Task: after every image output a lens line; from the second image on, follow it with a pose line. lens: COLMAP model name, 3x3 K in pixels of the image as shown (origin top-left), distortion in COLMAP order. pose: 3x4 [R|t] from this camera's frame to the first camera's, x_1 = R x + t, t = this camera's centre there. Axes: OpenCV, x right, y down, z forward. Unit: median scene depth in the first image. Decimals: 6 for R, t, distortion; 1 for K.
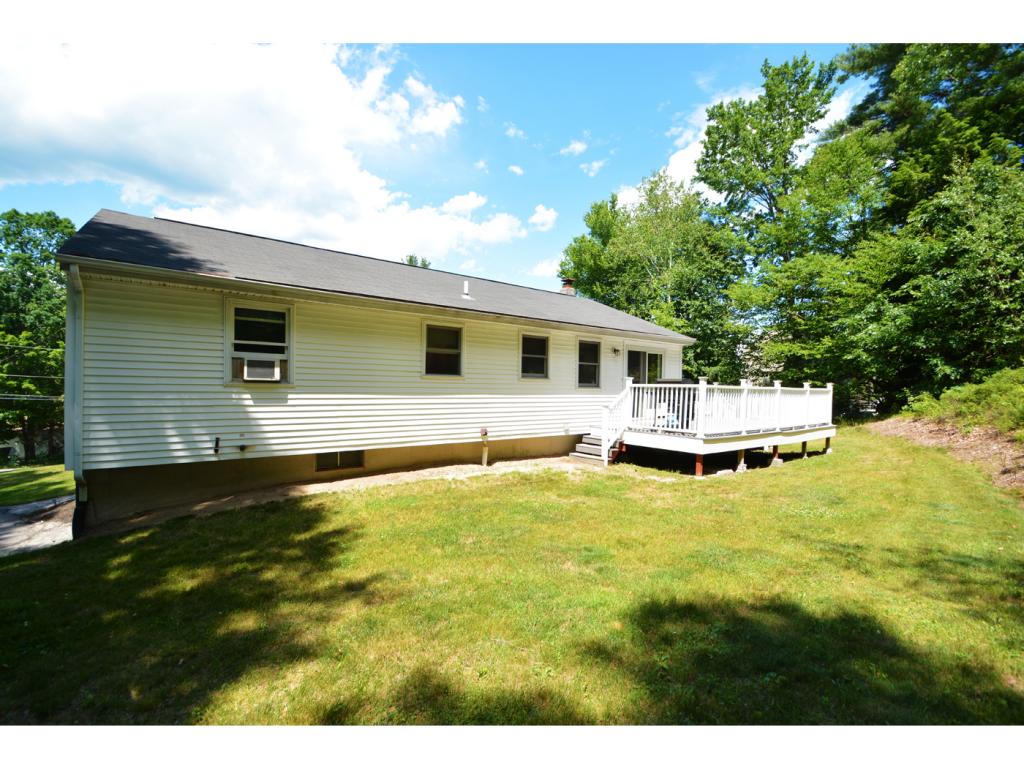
lens RADIAL K [[447.1, 0, 506.5], [0, 447.1, 393.6], [0, 0, 1]] dist [0.014088, -0.016722]
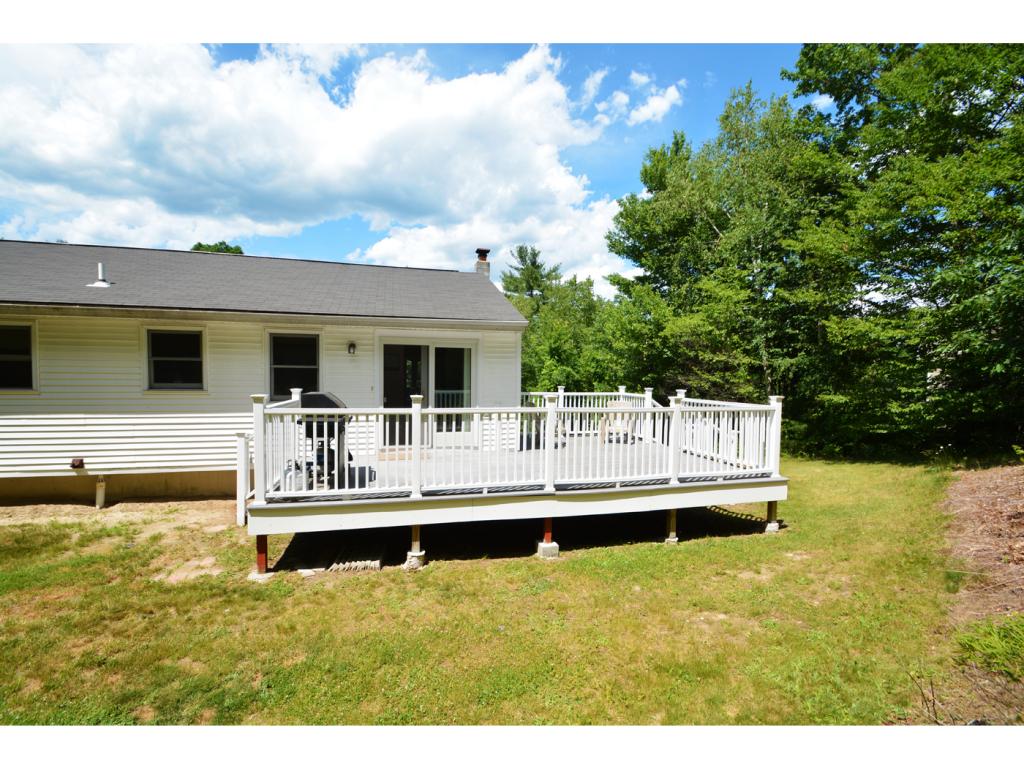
lens RADIAL K [[447.1, 0, 506.5], [0, 447.1, 393.6], [0, 0, 1]] dist [0.014088, -0.016722]
pose [[0.922154, 0.010023, -0.386693, 0.798916], [-0.003845, 0.999852, 0.016747, -0.041192], [0.386803, -0.013957, 0.922057, 0.522369]]
